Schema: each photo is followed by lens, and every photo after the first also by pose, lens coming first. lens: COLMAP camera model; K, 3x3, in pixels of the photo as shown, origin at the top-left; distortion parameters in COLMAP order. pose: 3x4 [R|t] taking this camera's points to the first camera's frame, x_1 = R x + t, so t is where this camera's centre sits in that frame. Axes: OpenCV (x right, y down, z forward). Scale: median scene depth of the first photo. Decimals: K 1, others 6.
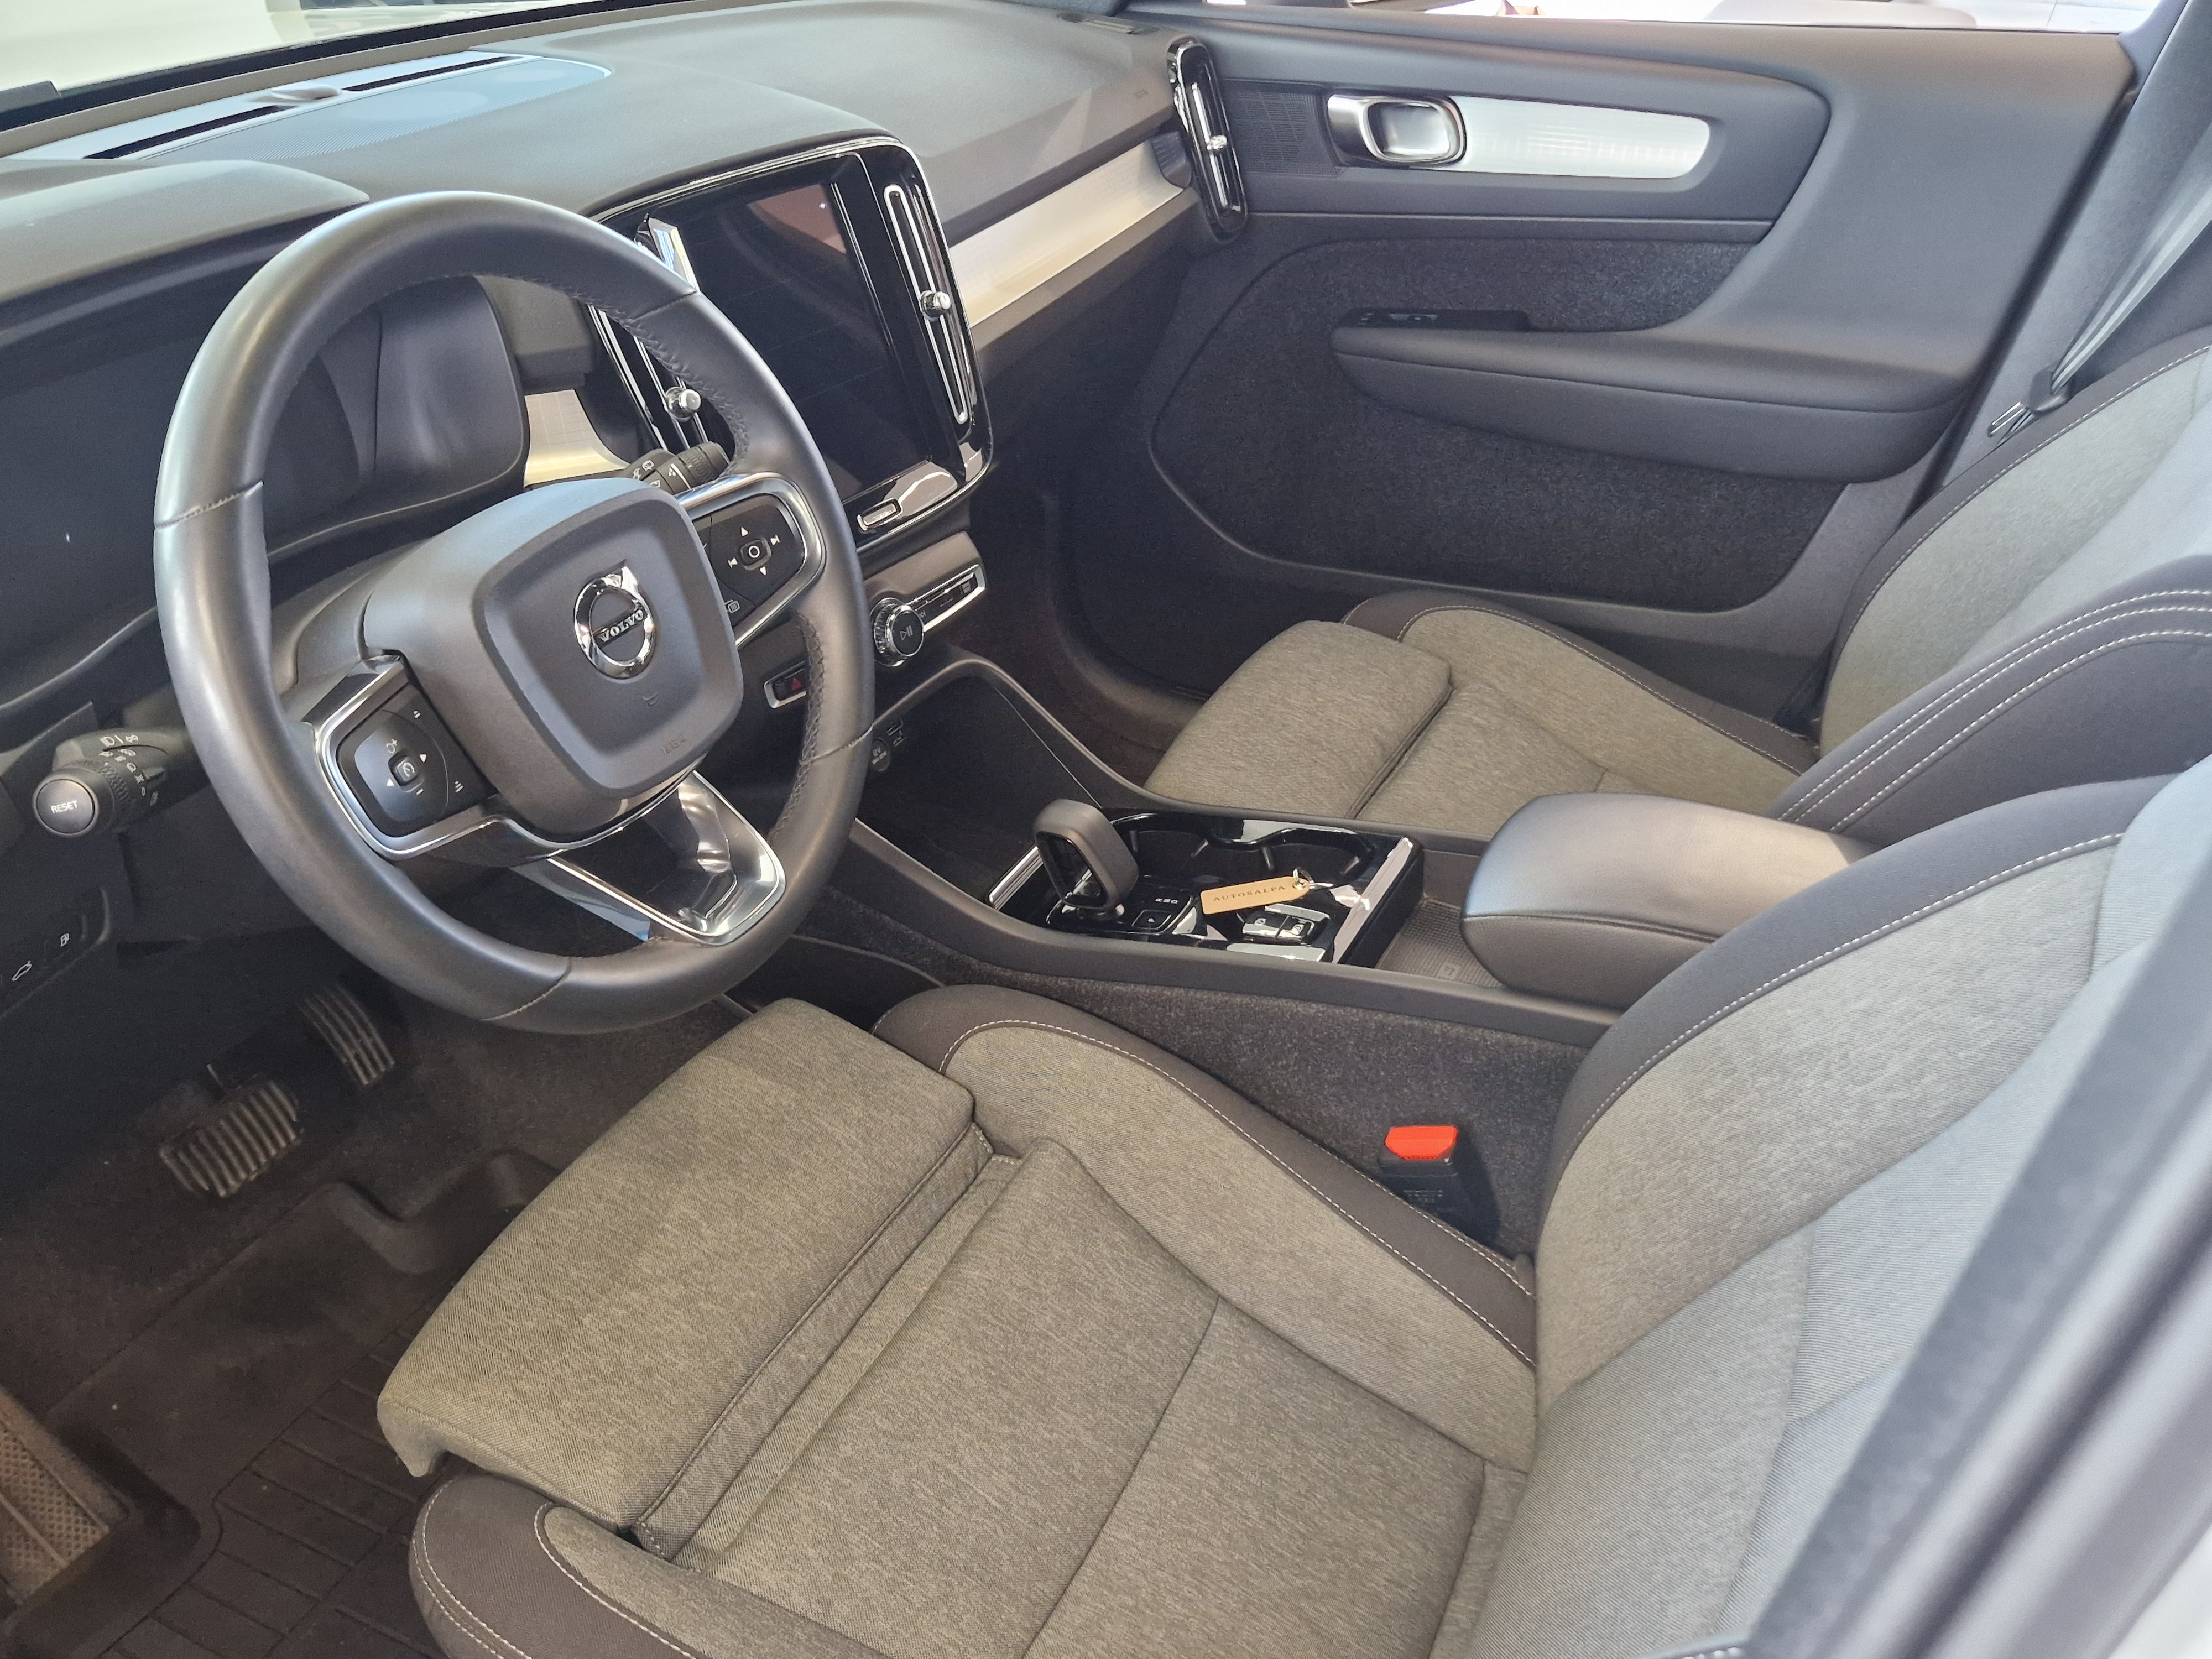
lens RADIAL K [[1894.8, 0, 1106.0], [0, 1894.8, 829.5], [0, 0, 1]] dist [0.029898, -0.007909]
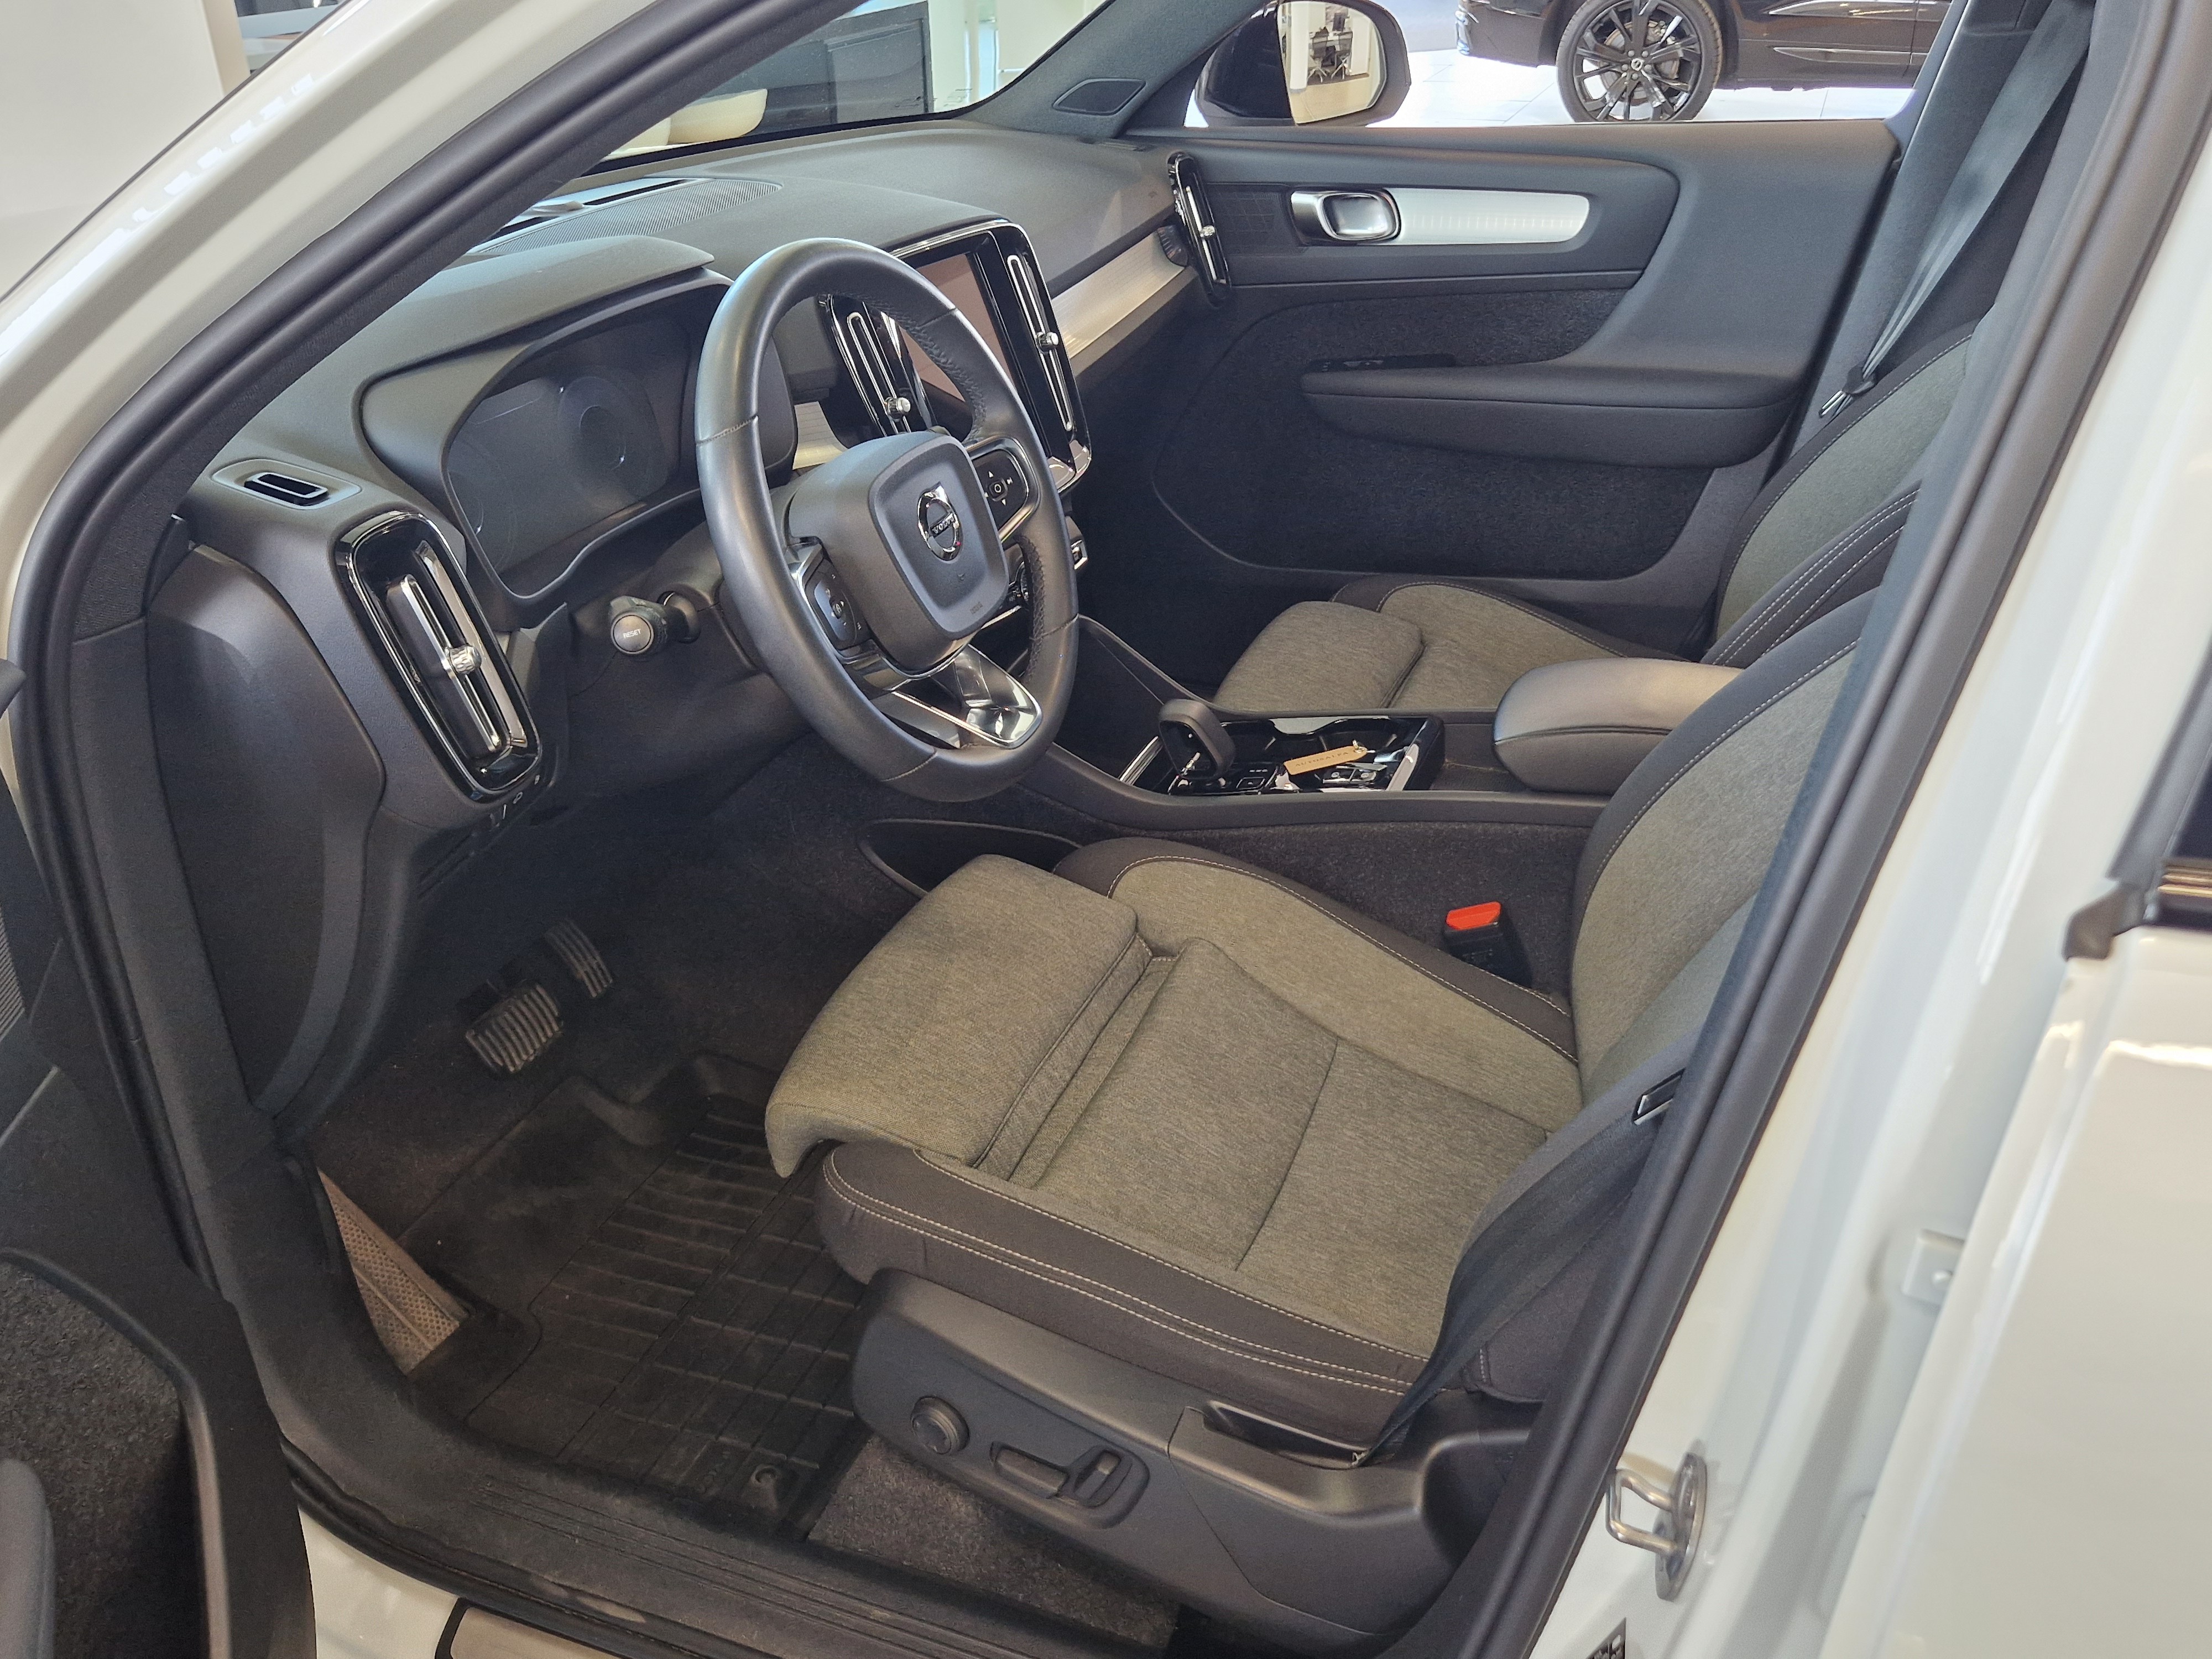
lens RADIAL K [[1894.8, 0, 1106.0], [0, 1894.8, 829.5], [0, 0, 1]] dist [0.029898, -0.007909]
pose [[0.995028, -0.063478, 0.076740, -0.184471], [0.069001, 0.995044, -0.071598, 0.171607], [-0.071815, 0.076537, 0.994477, -0.316617]]
